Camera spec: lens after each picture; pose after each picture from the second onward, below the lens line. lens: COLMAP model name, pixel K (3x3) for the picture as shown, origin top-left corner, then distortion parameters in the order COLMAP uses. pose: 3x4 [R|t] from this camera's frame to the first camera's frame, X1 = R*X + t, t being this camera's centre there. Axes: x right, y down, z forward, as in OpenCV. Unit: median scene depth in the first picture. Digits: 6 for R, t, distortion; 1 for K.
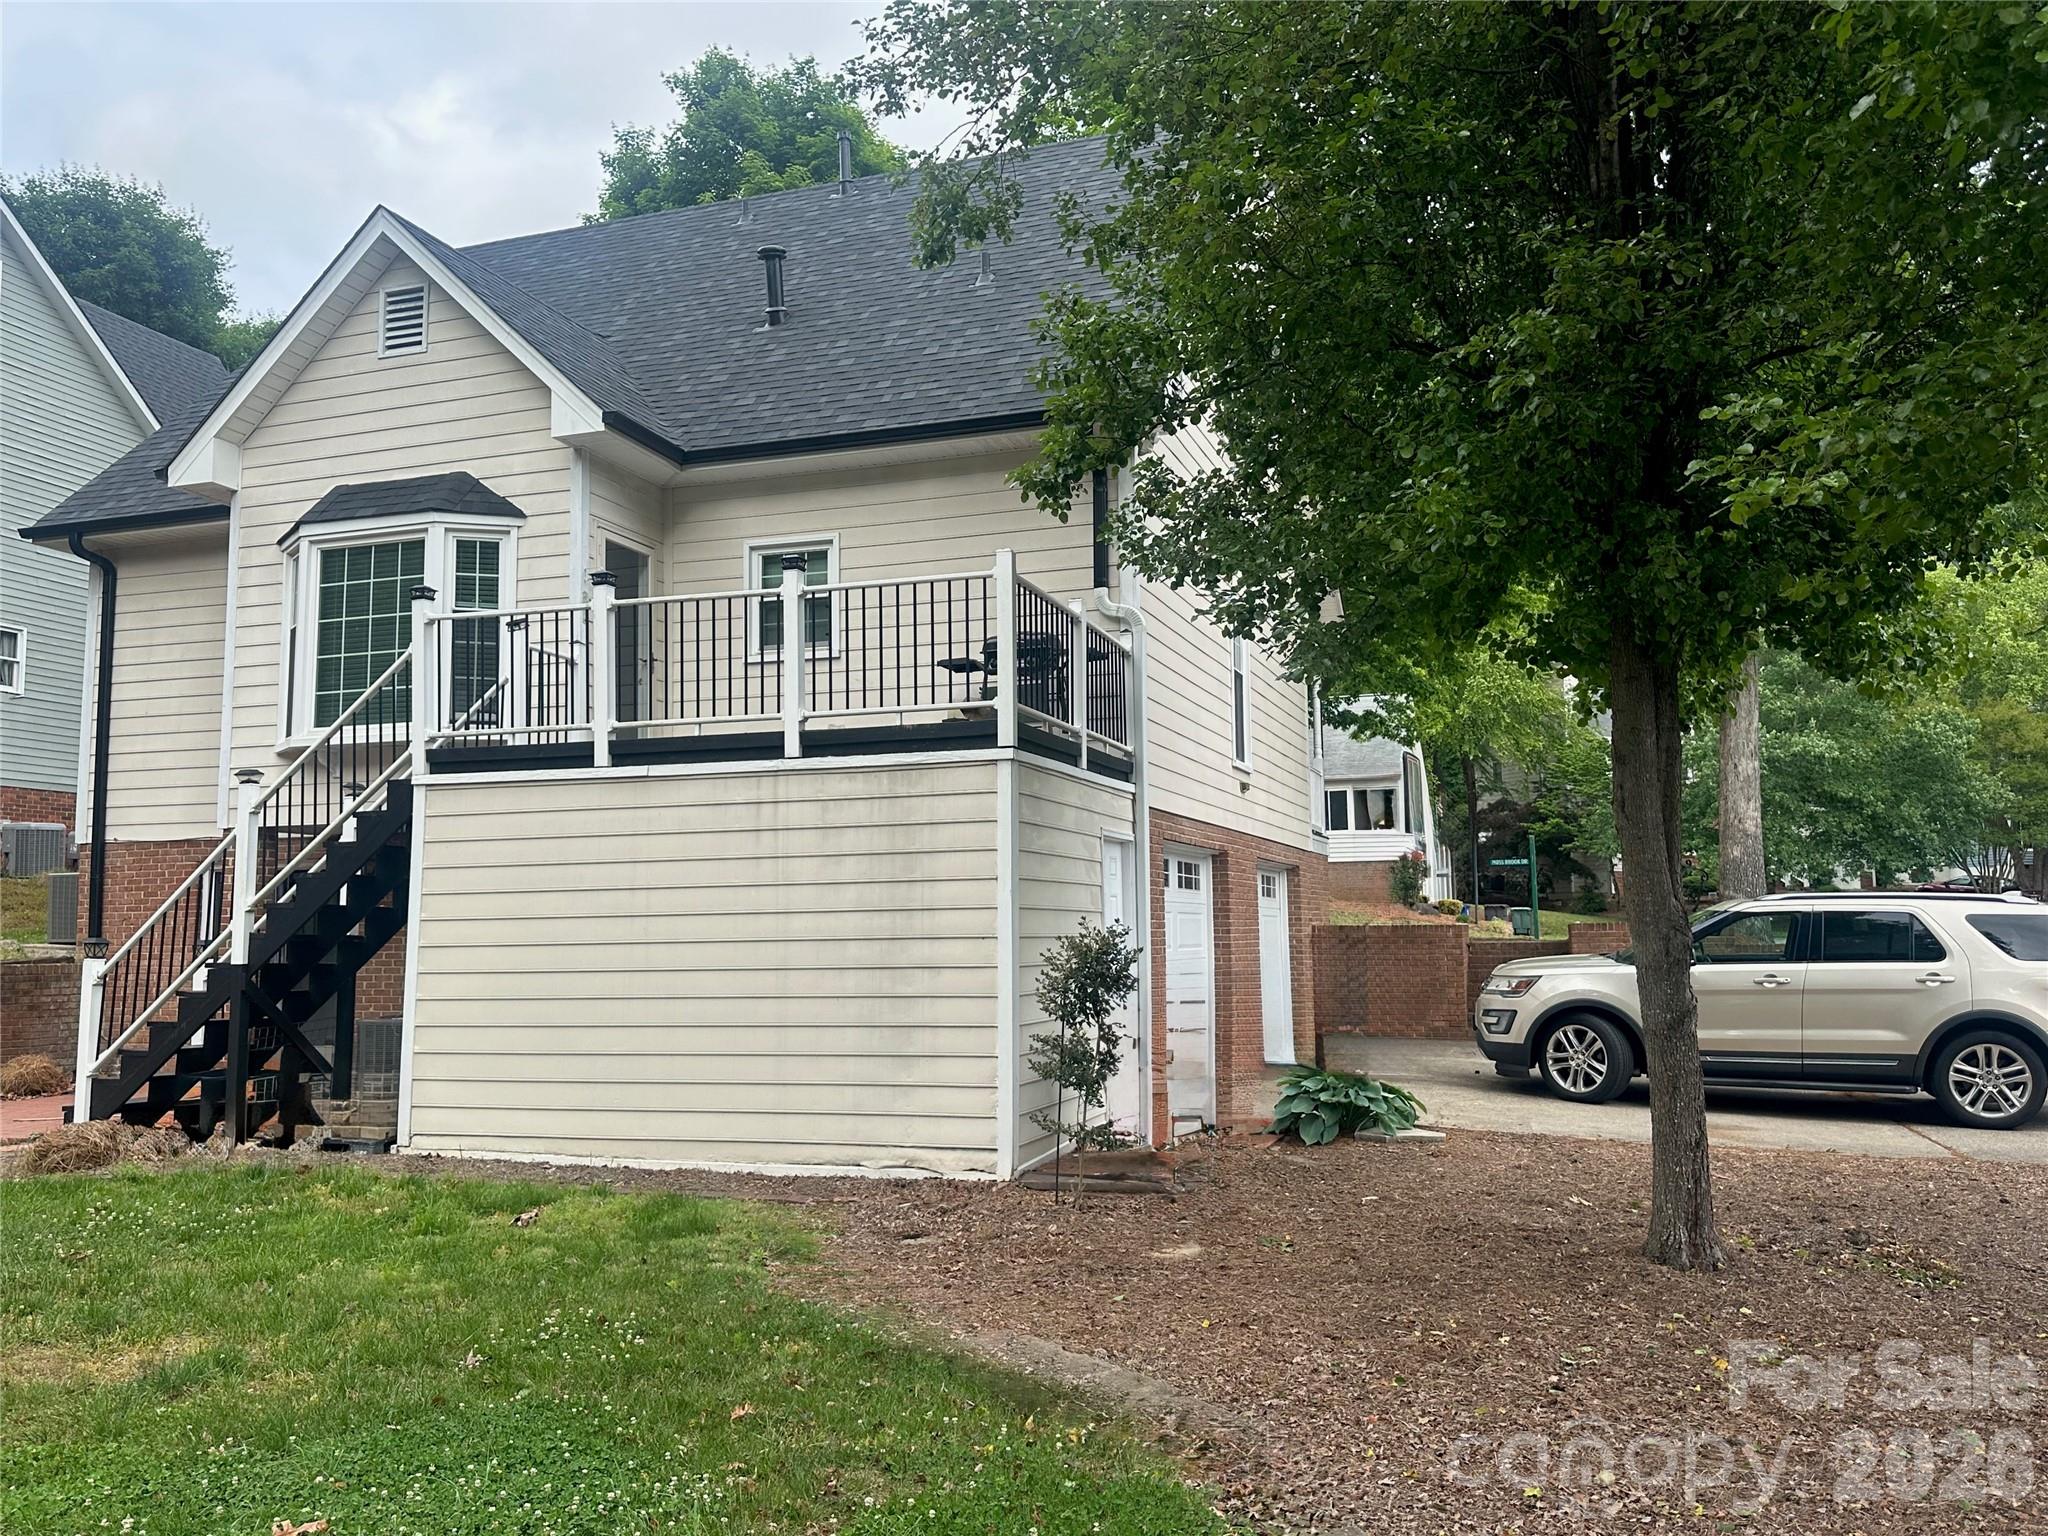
lens RADIAL K [[1600.4, 0, 1027.5], [0, 1600.4, 775.7], [0, 0, 1]] dist [0.047068, -0.003698]
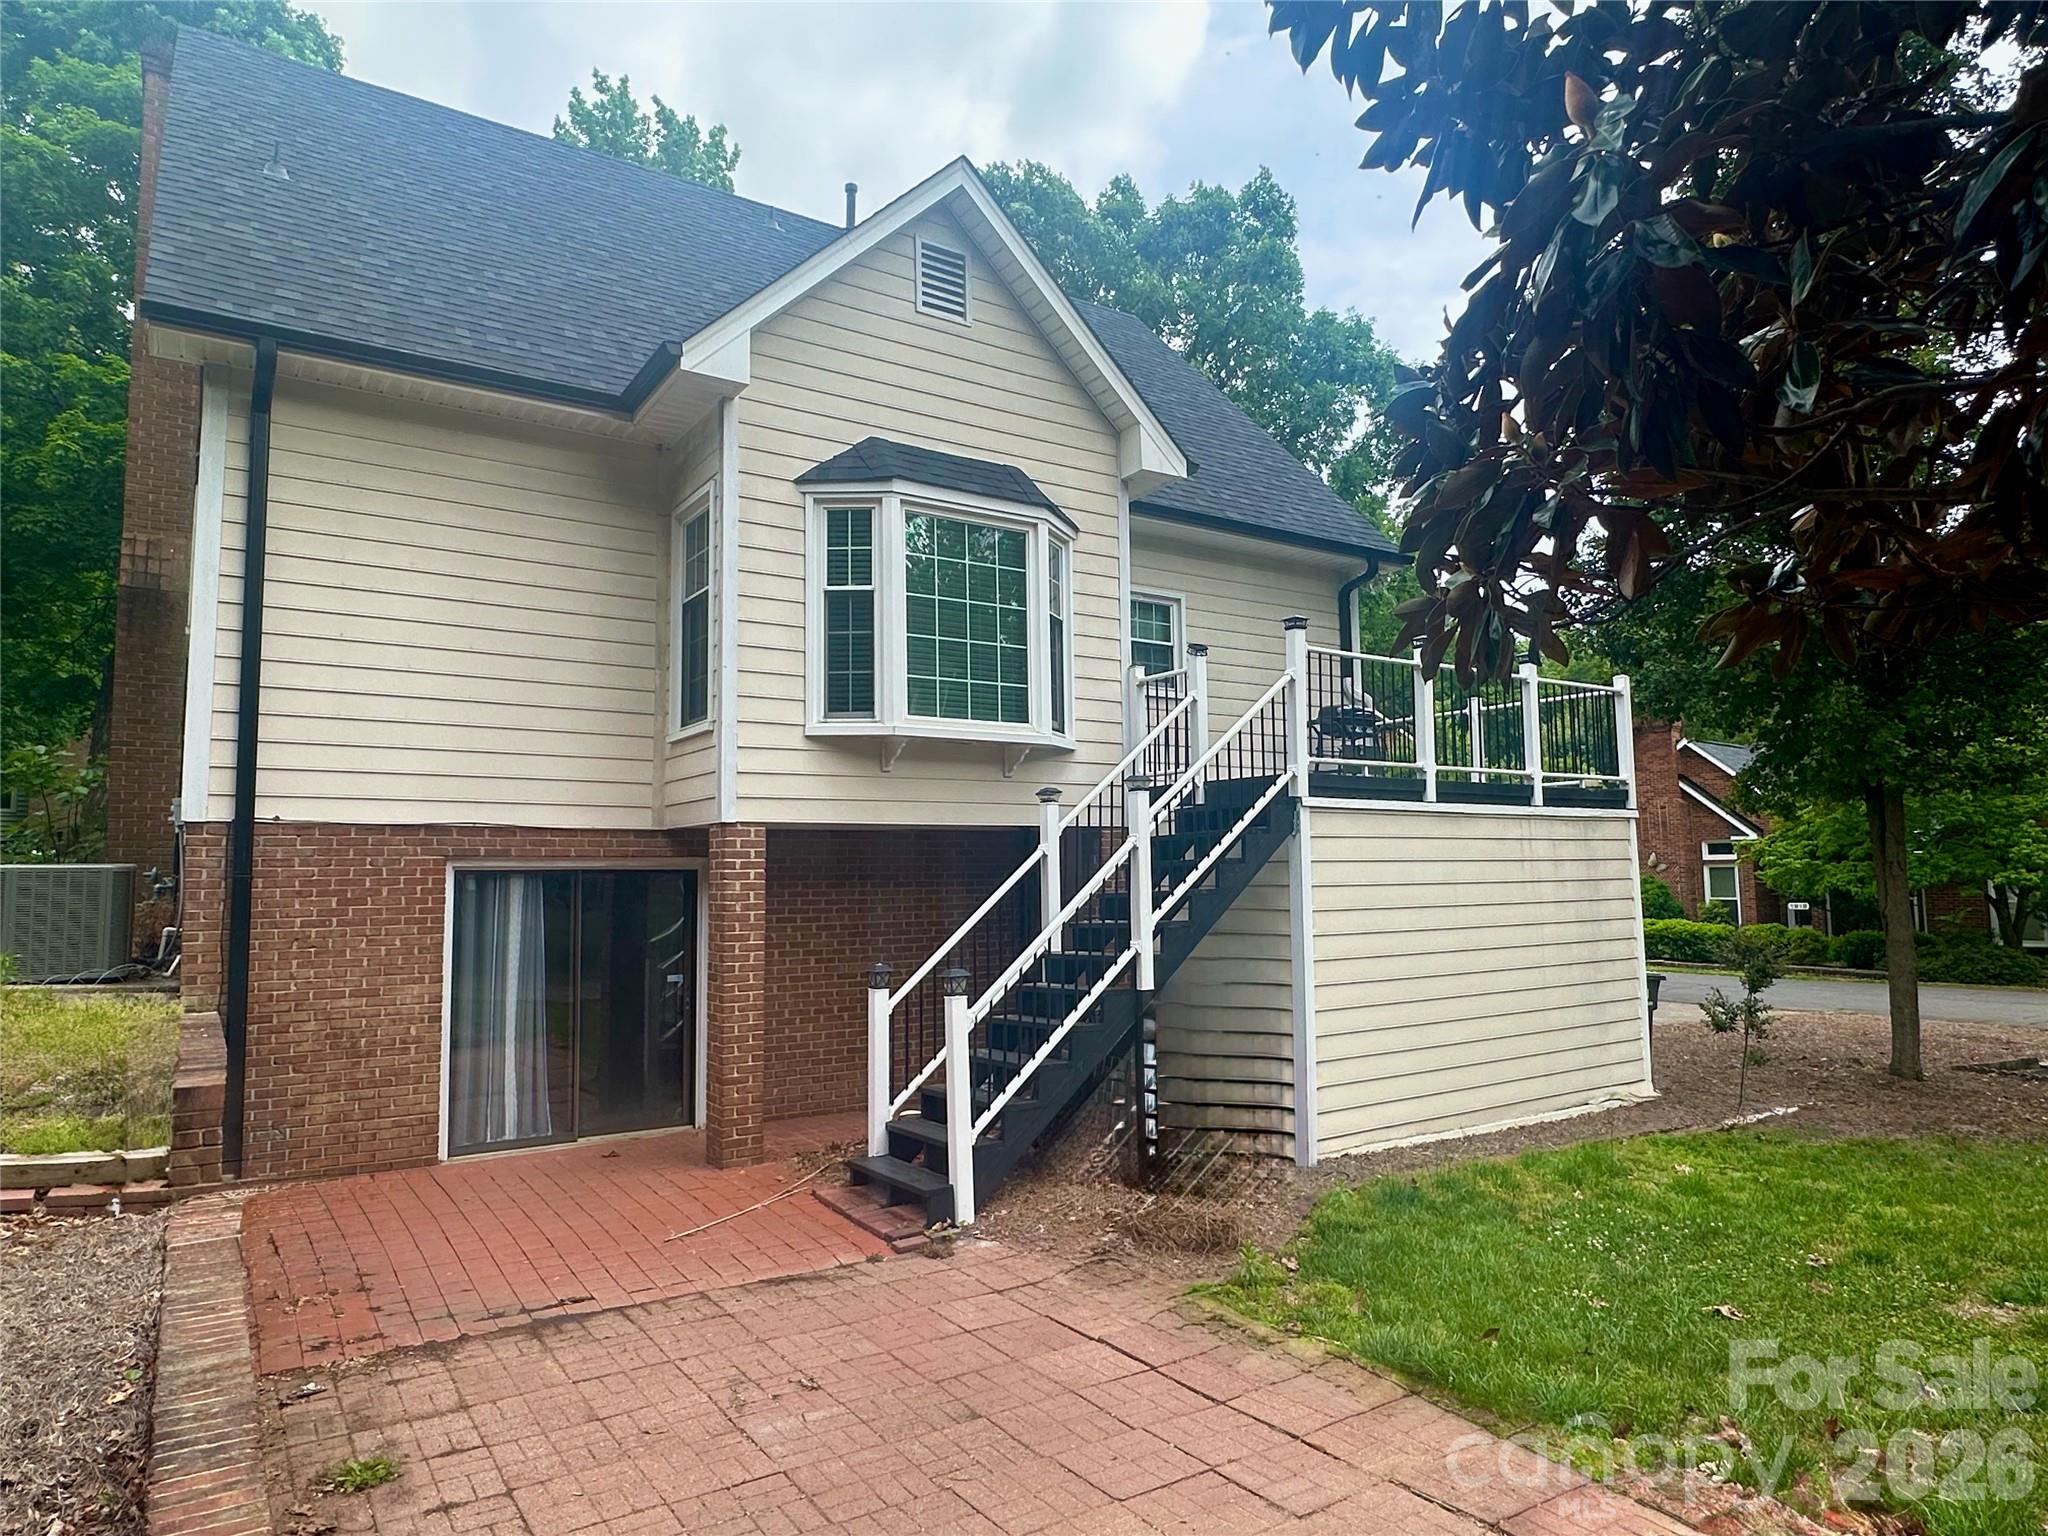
lens RADIAL K [[1261.1, 0, 1027.6], [0, 1261.1, 759.2], [0, 0, 1]] dist [-0.000942, -0.001330]
pose [[0.601310, 0.078132, 0.795187, -0.931478], [-0.070322, 0.996521, -0.044737, 0.019933], [-0.795915, -0.029018, 0.604712, 0.530280]]
